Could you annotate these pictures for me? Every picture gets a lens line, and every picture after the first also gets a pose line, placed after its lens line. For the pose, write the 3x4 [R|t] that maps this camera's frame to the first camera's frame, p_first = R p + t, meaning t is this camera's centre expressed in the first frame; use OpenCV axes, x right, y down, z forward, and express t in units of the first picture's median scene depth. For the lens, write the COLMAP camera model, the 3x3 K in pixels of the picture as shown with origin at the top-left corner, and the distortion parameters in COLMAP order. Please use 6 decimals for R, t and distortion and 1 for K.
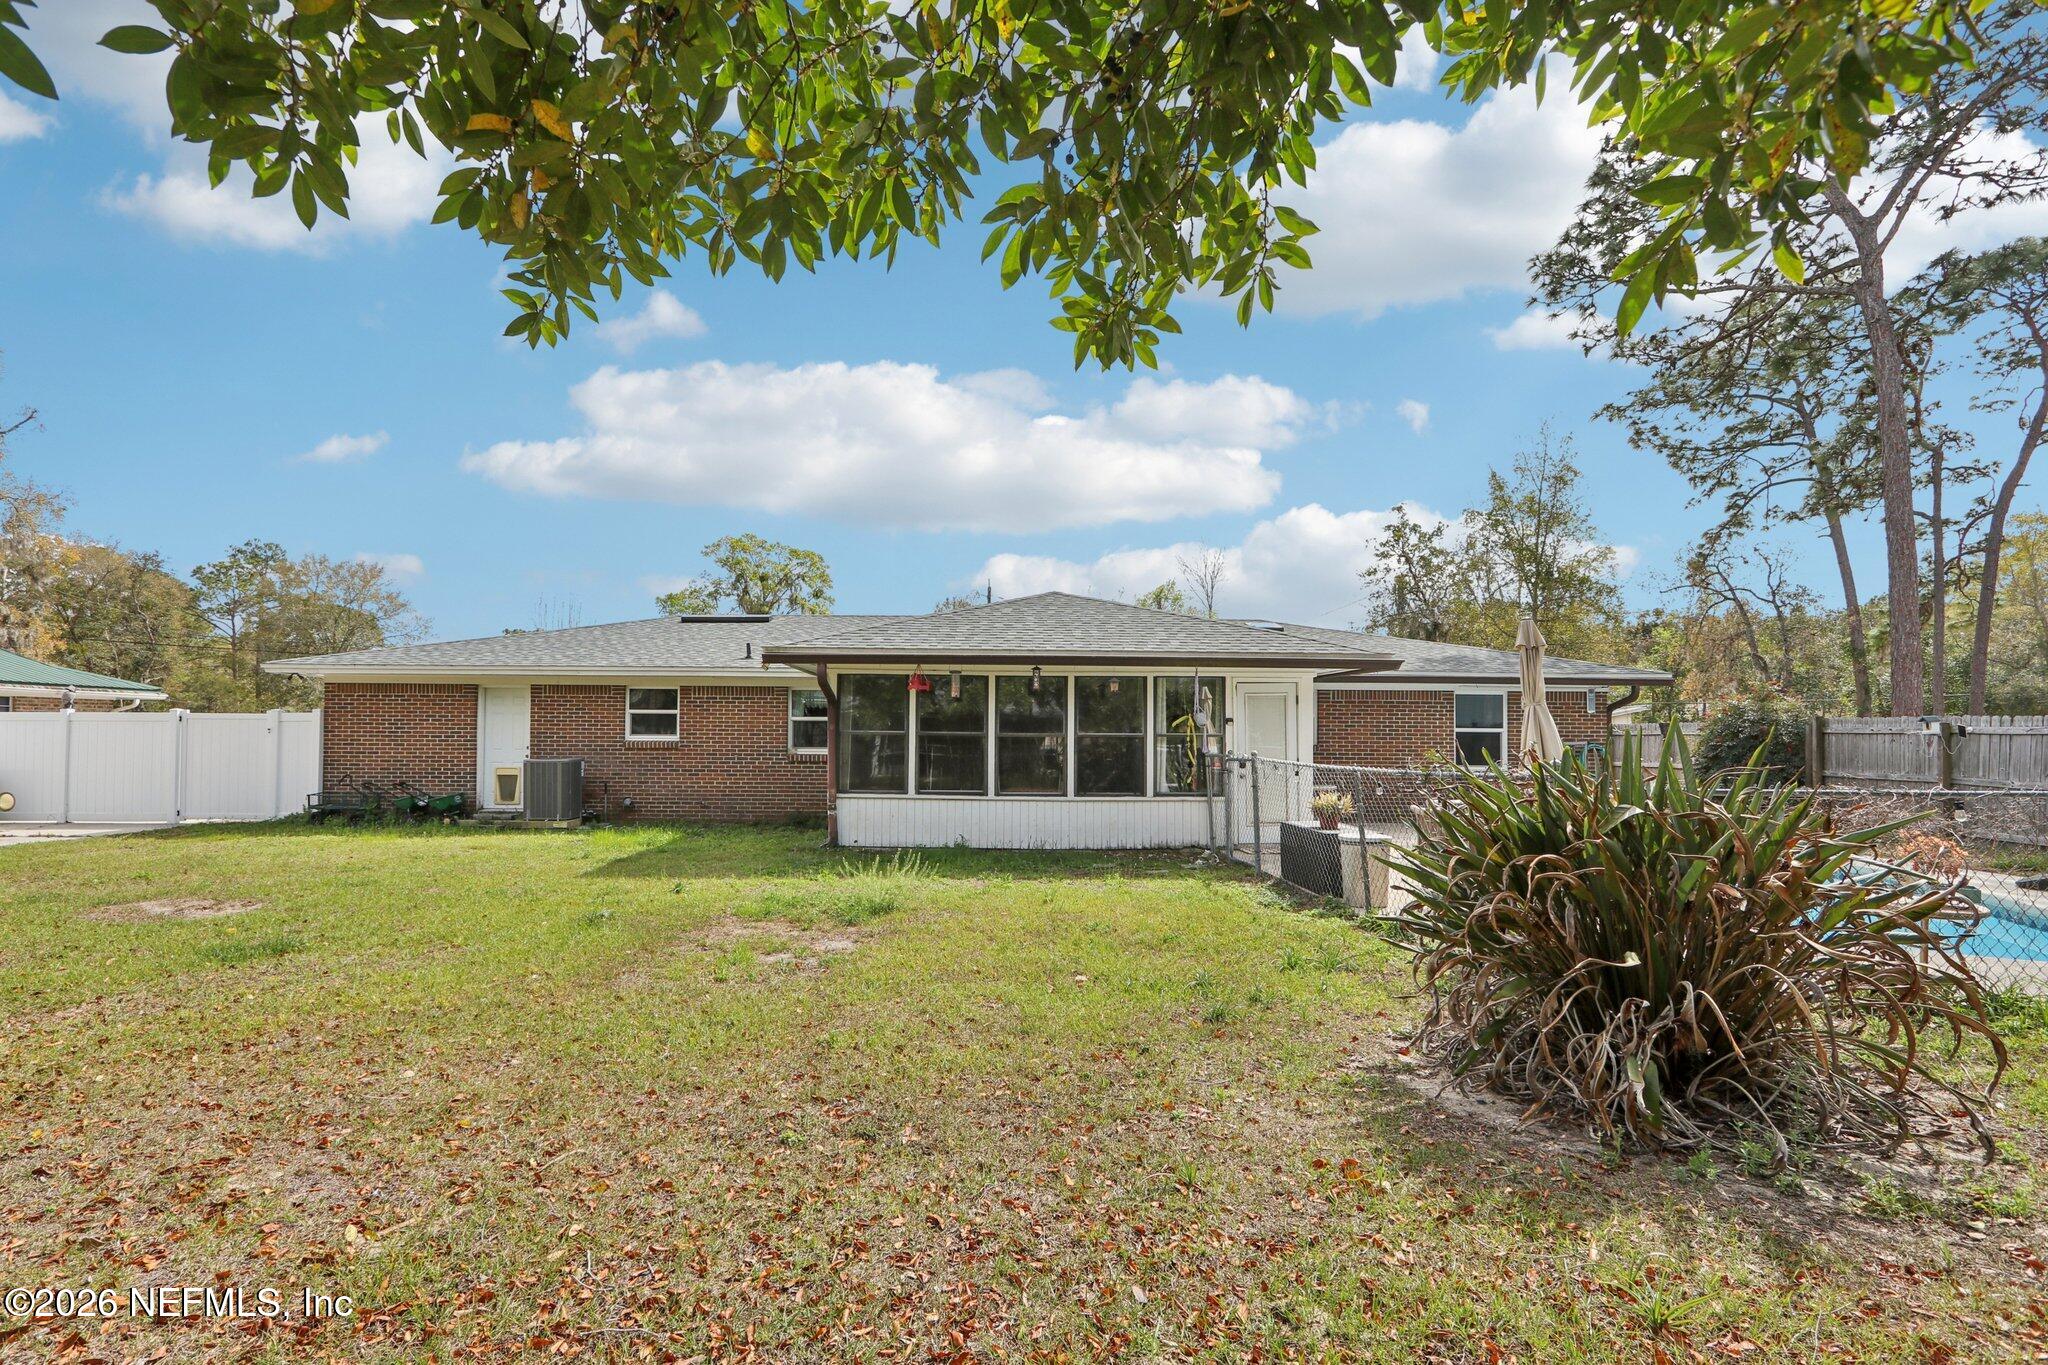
lens RADIAL K [[973.2, 0, 1007.5], [0, 973.2, 683.0], [0, 0, 1]] dist [-0.009941, 0.002554]
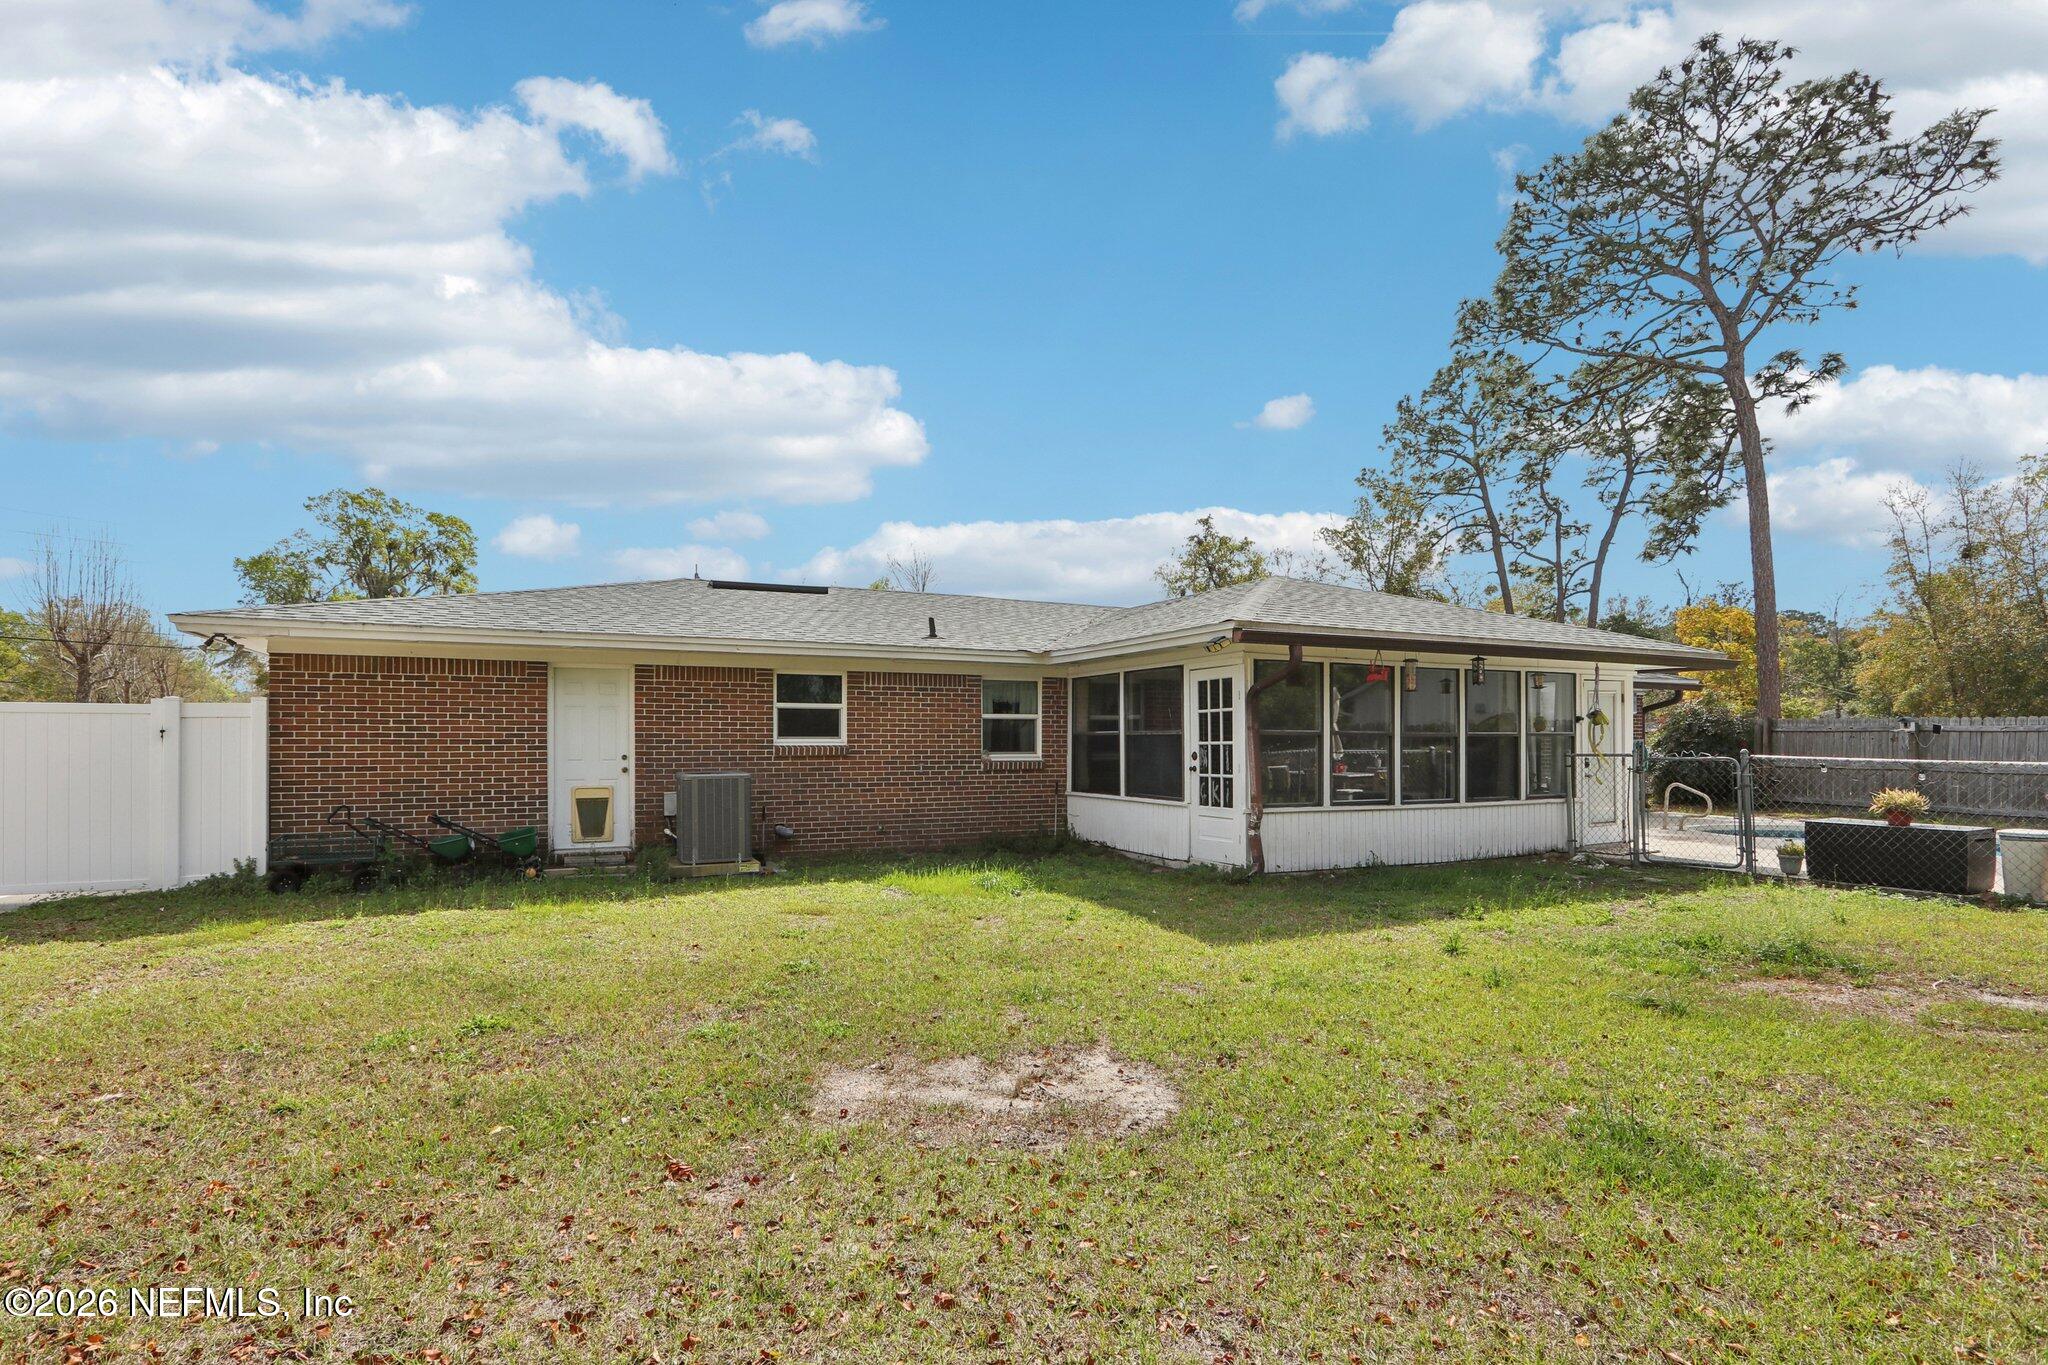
lens RADIAL K [[973.2, 0, 1027.3], [0, 973.2, 701.6], [0, 0, 1]] dist [-0.009941, 0.002554]
pose [[0.916851, 0.009505, 0.399117, -0.511397], [-0.016361, 0.999771, 0.013775, 0.013611], [-0.398895, -0.019159, 0.916797, 0.266239]]
